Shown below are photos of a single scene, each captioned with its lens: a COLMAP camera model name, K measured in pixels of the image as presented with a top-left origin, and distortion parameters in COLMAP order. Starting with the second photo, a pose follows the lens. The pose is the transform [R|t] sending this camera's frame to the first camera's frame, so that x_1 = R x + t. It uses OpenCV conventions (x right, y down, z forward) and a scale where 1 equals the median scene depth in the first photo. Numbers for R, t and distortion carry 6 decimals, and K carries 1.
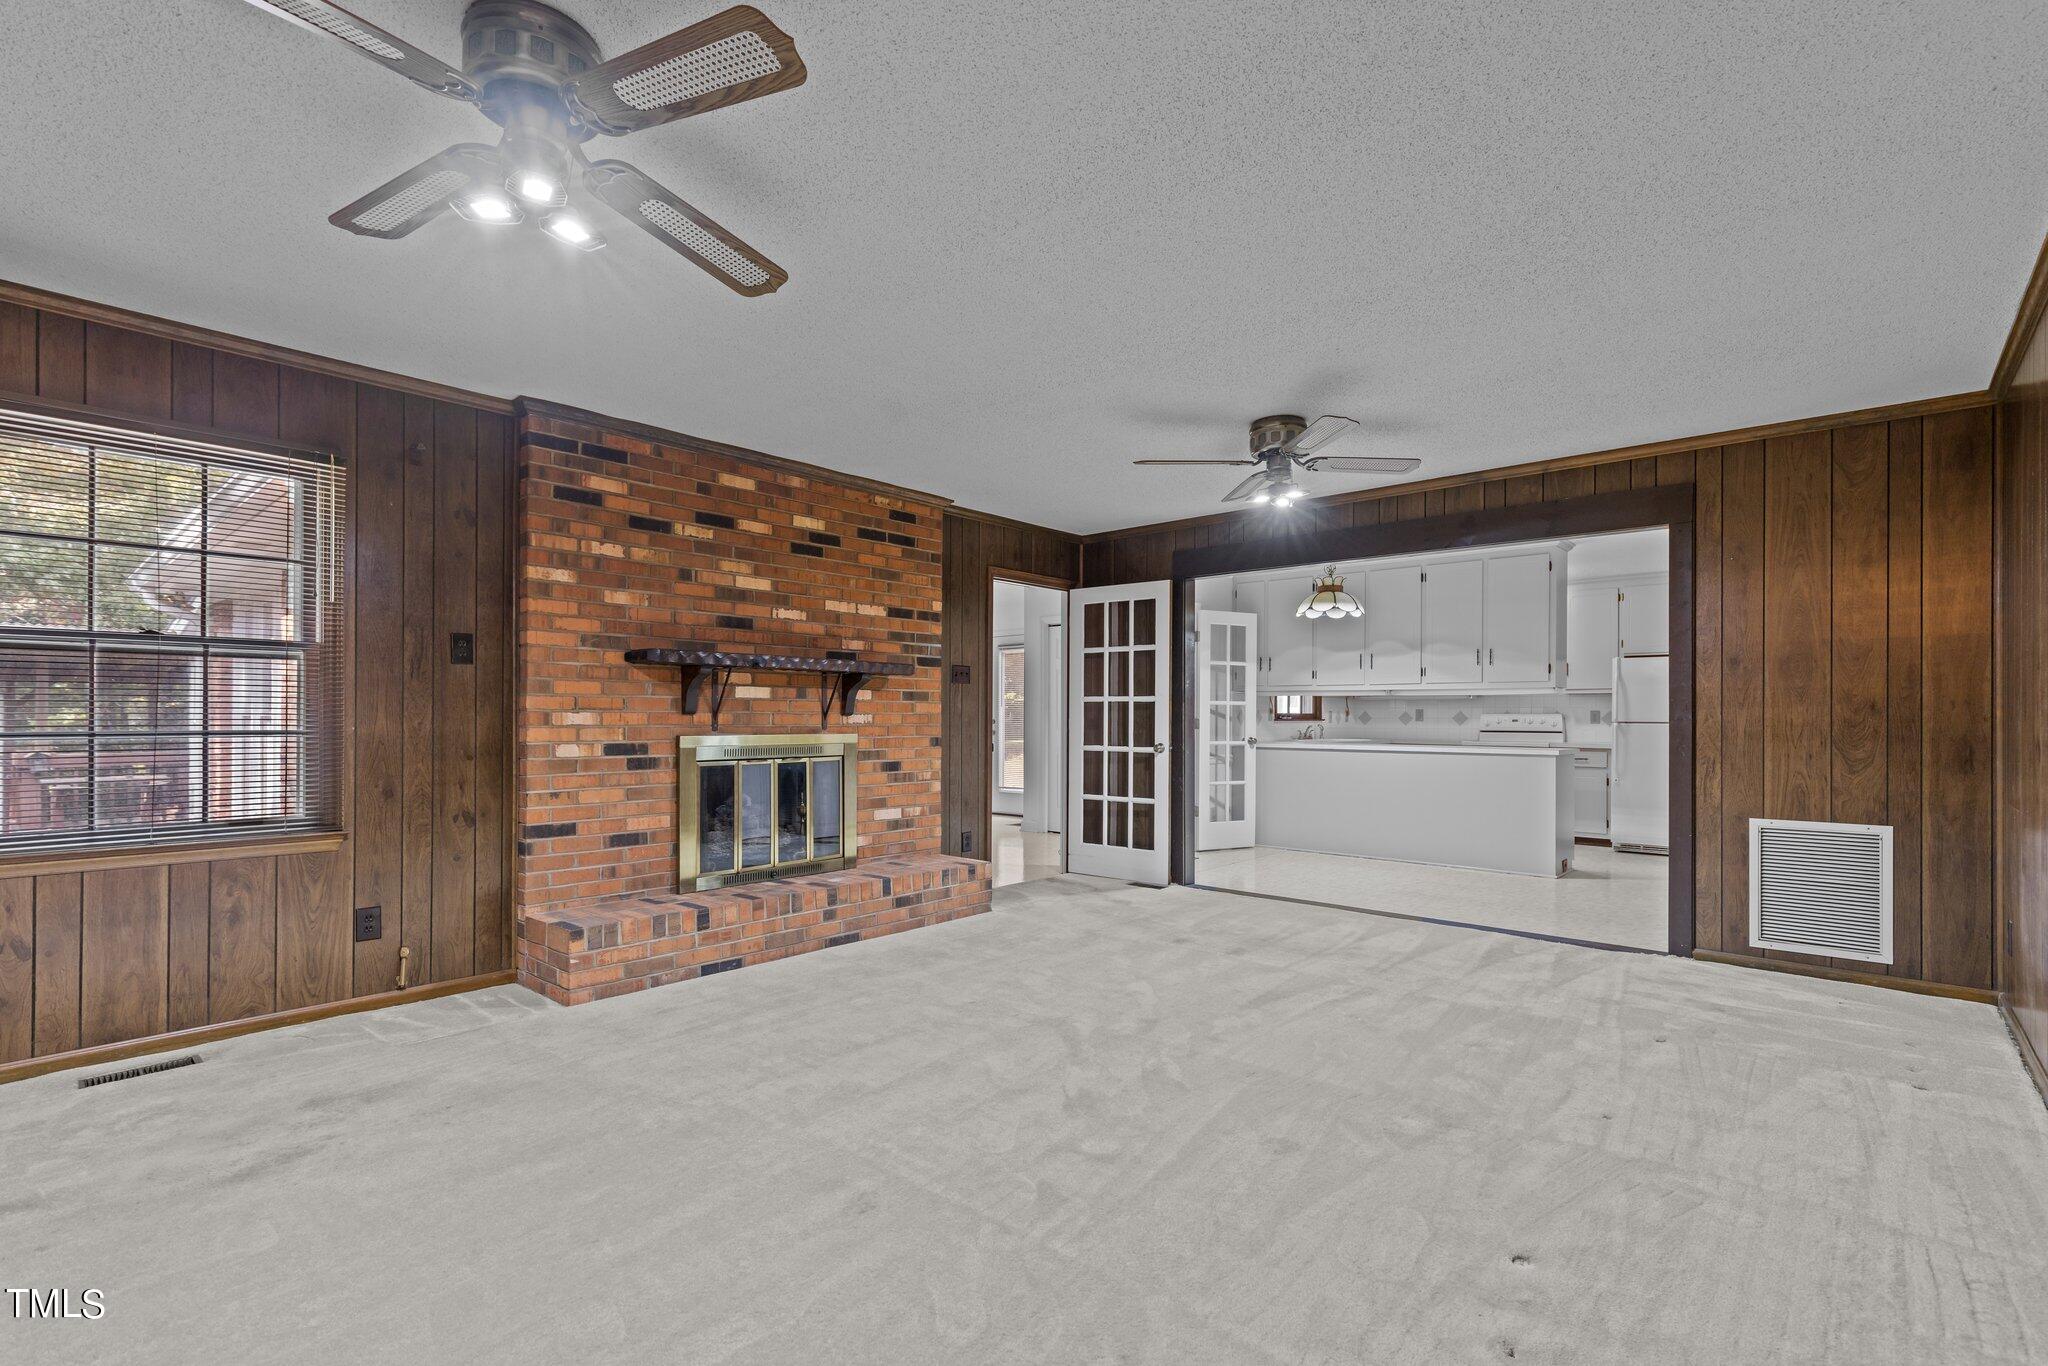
lens RADIAL K [[917.3, 0, 1034.7], [0, 917.3, 718.6], [0, 0, 1]] dist [0.000807, -0.000034]
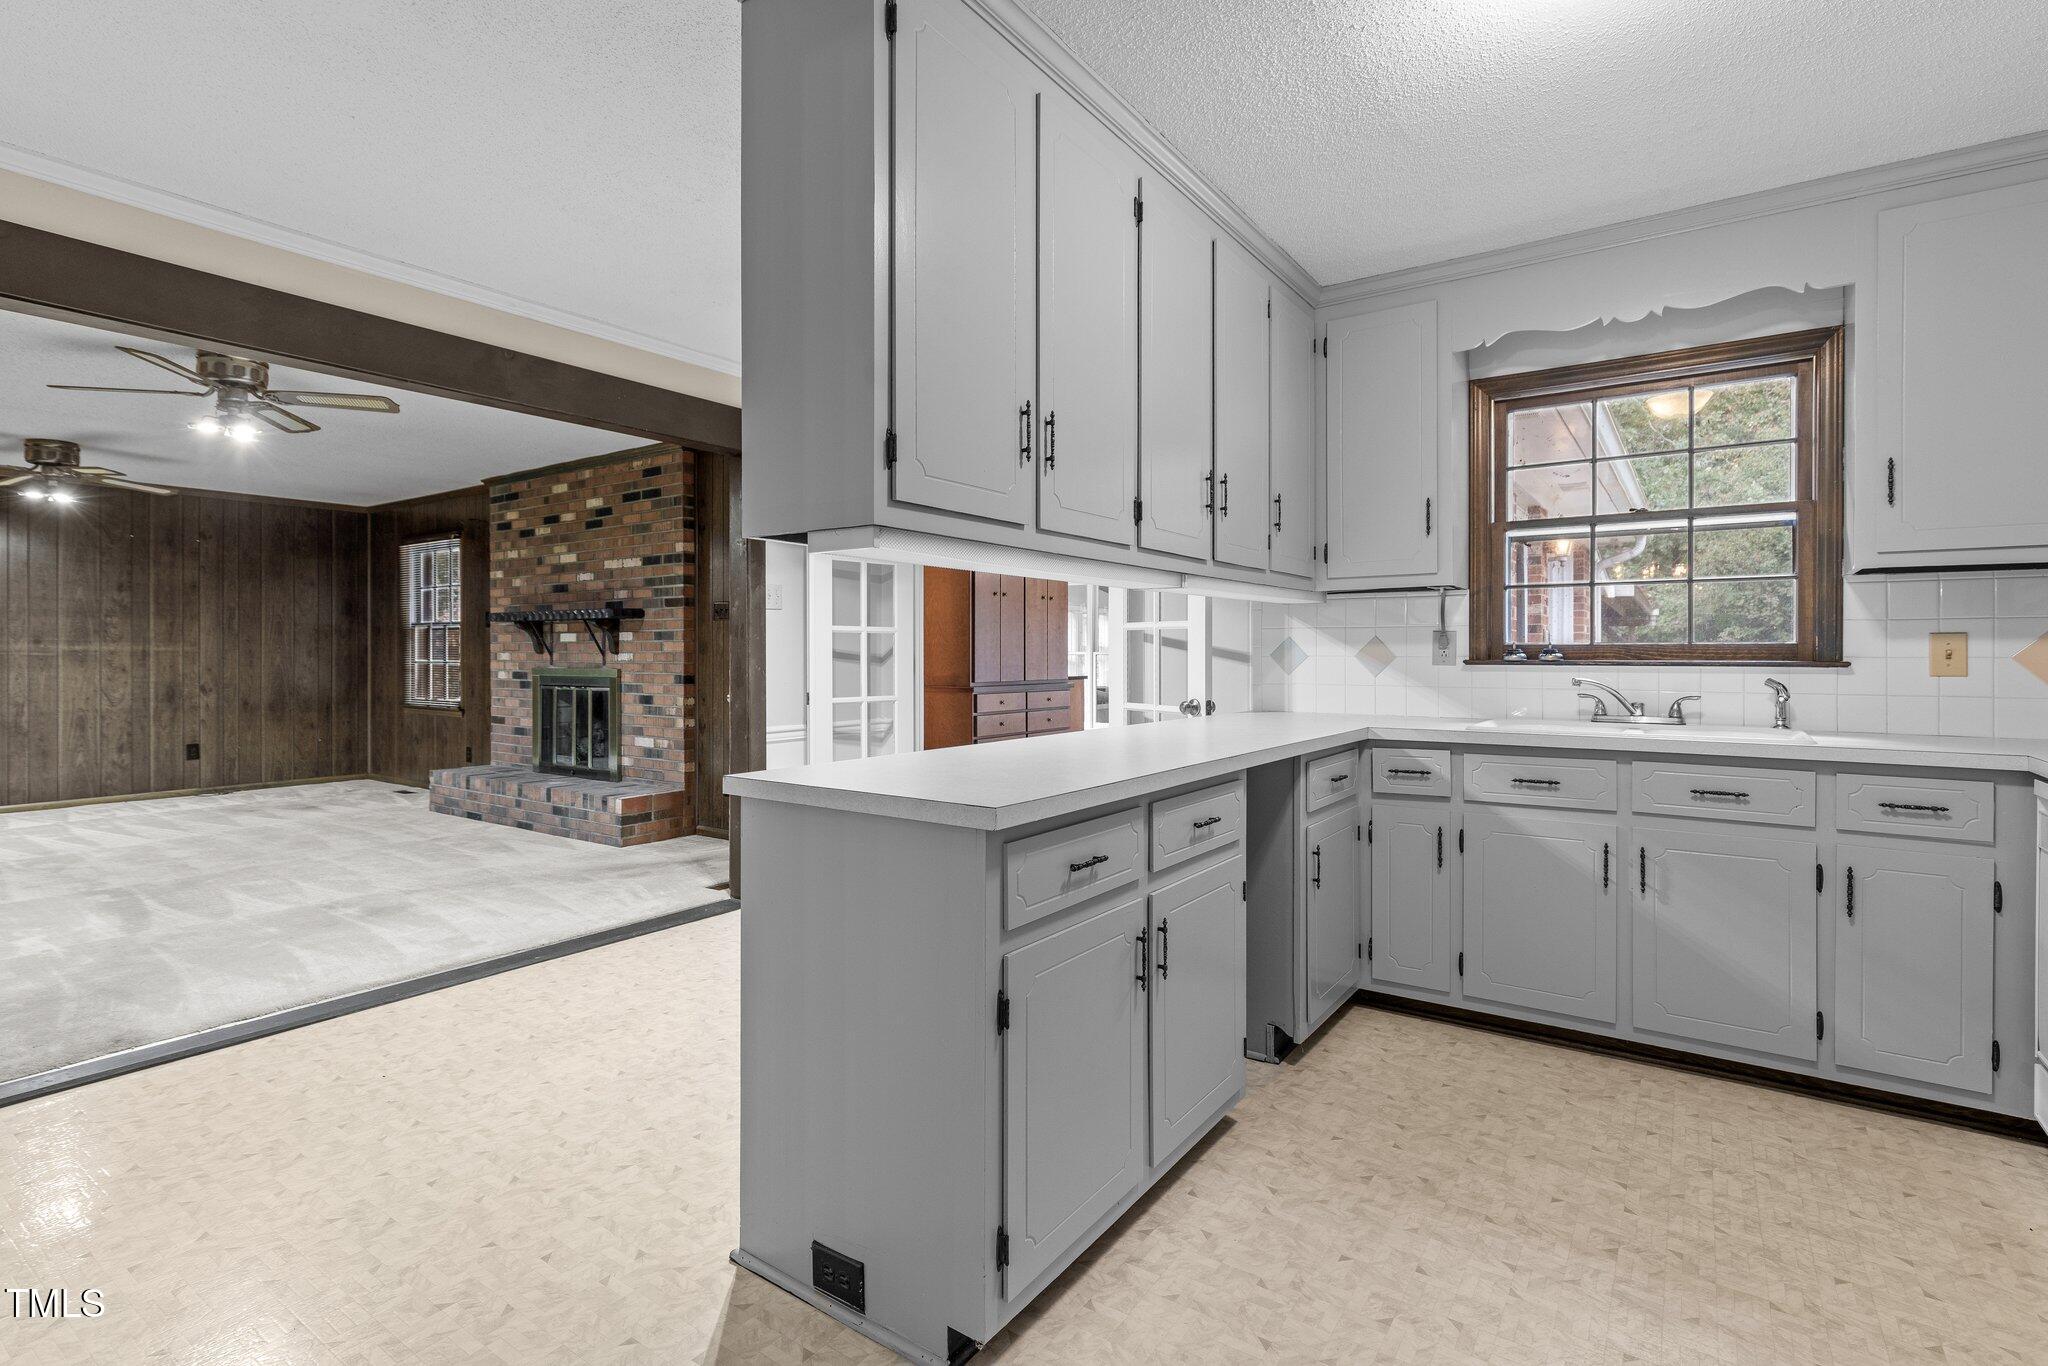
lens RADIAL K [[981.8, 0, 1017.0], [0, 981.8, 655.8], [0, 0, 1]] dist [-0.004609, -0.000255]
pose [[0.113102, 0.000740, -0.993583, 1.225227], [-0.001041, 0.999999, 0.000626, -0.002732], [0.993583, 0.000964, 0.113102, 1.494738]]
